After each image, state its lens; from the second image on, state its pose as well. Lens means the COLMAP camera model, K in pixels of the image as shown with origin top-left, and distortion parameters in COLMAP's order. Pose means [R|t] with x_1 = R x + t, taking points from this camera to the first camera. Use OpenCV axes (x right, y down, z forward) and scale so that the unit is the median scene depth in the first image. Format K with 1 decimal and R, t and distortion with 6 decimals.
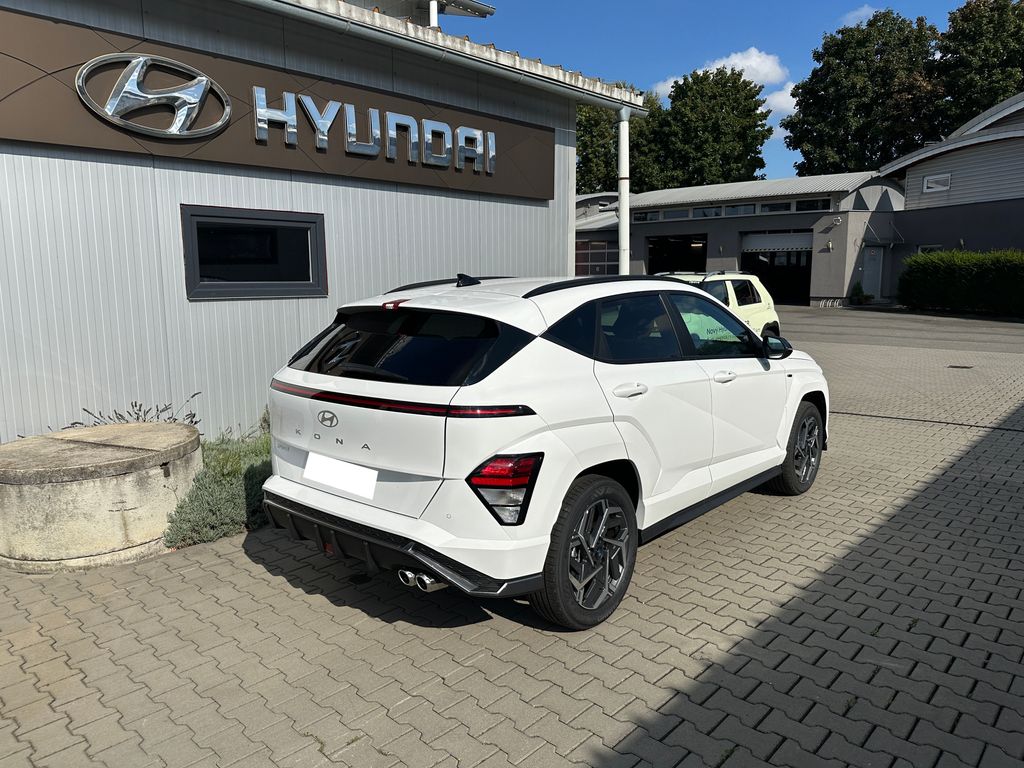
lens RADIAL K [[720.7, 0, 510.5], [0, 720.7, 382.7], [0, 0, 1]] dist [0.009205, -0.021375]
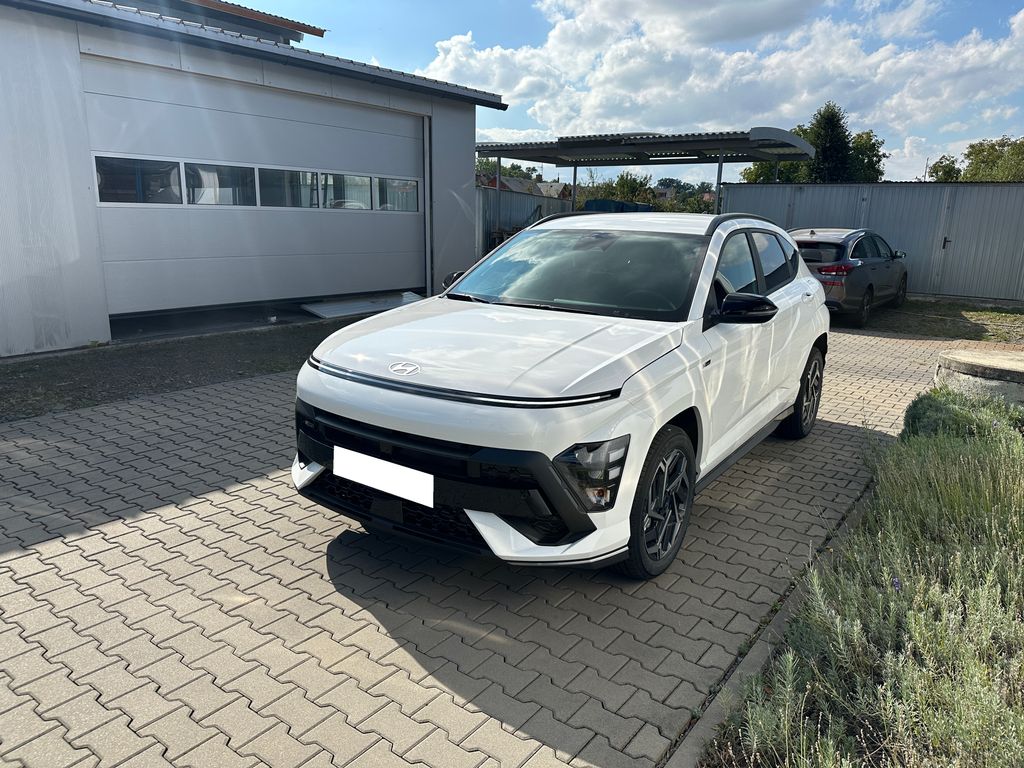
lens RADIAL K [[720.7, 0, 509.5], [0, 720.7, 384.6], [0, 0, 1]] dist [0.009205, -0.021375]
pose [[-0.994438, 0.011887, -0.104655, 0.386439], [-0.027849, 0.928577, 0.370094, -0.286762], [0.101580, 0.370950, -0.923081, 1.948581]]
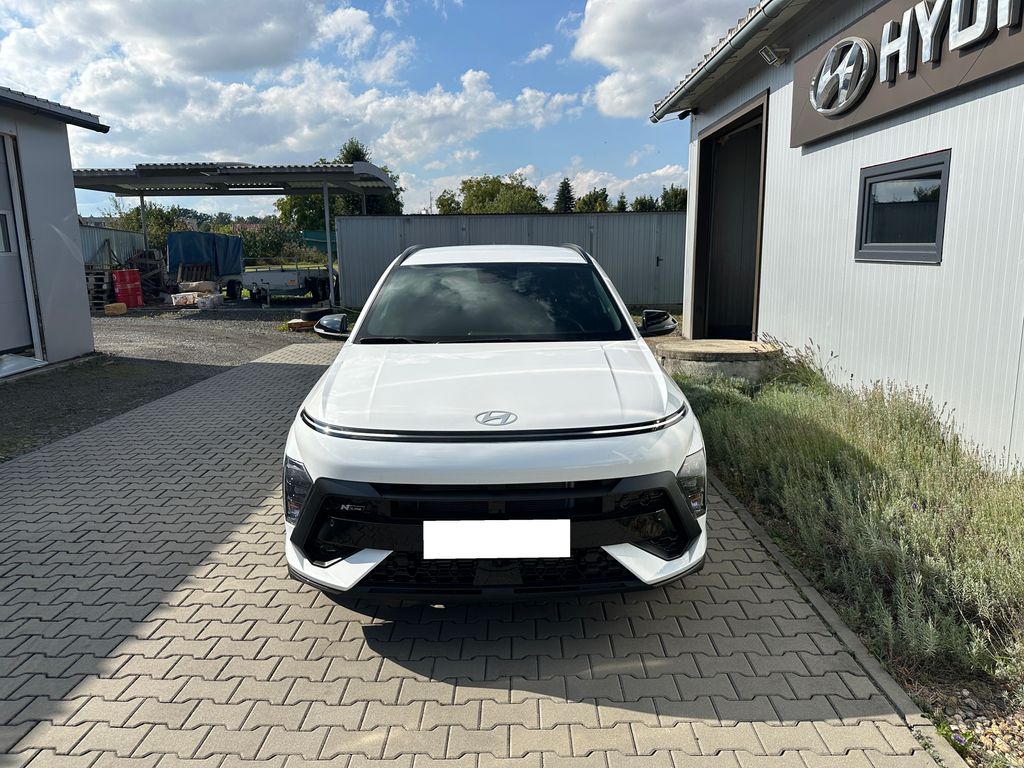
lens RADIAL K [[720.7, 0, 507.2], [0, 720.7, 386.2], [0, 0, 1]] dist [0.009205, -0.021375]
pose [[-0.744923, 0.144243, -0.651371, 0.784194], [-0.079382, 0.950248, 0.301211, -0.264055], [0.662411, 0.276086, -0.696411, 1.753272]]
